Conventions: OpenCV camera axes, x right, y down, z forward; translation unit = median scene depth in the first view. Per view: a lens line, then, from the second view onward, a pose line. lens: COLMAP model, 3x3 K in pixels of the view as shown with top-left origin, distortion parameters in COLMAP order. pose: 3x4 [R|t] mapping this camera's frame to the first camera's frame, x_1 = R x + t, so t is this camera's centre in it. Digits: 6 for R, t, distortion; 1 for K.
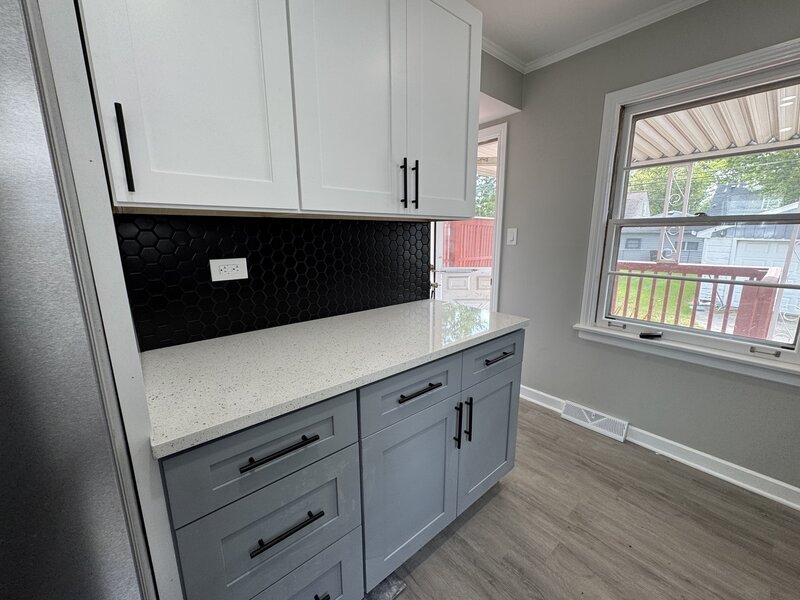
lens RADIAL K [[321.1, 0, 395.9], [0, 321.1, 300.9], [0, 0, 1]] dist [-0.005678, 0.000754]
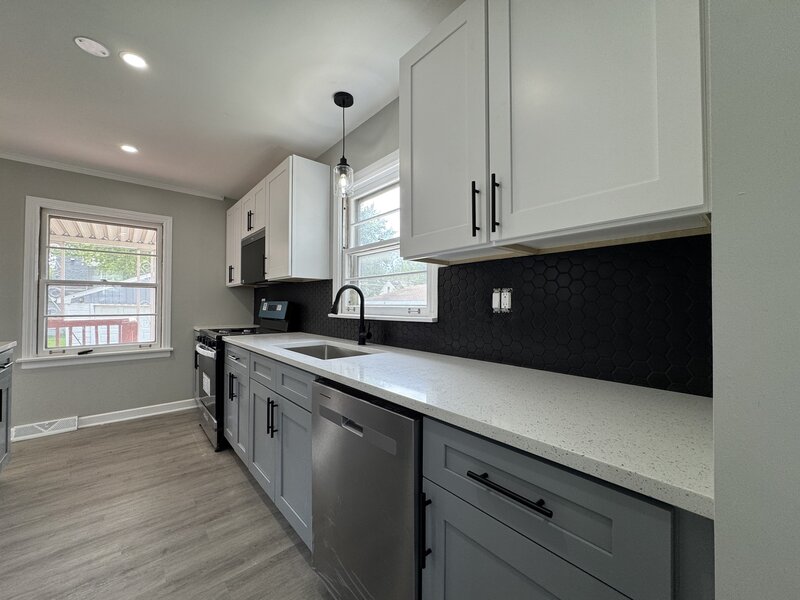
lens RADIAL K [[321.1, 0, 404.7], [0, 321.1, 301.0], [0, 0, 1]] dist [-0.005678, 0.000754]
pose [[-0.031415, 0.017125, 0.999360, -0.806255], [0.198764, 0.979991, -0.010545, 0.181715], [-0.979544, 0.198305, -0.034191, -0.529521]]
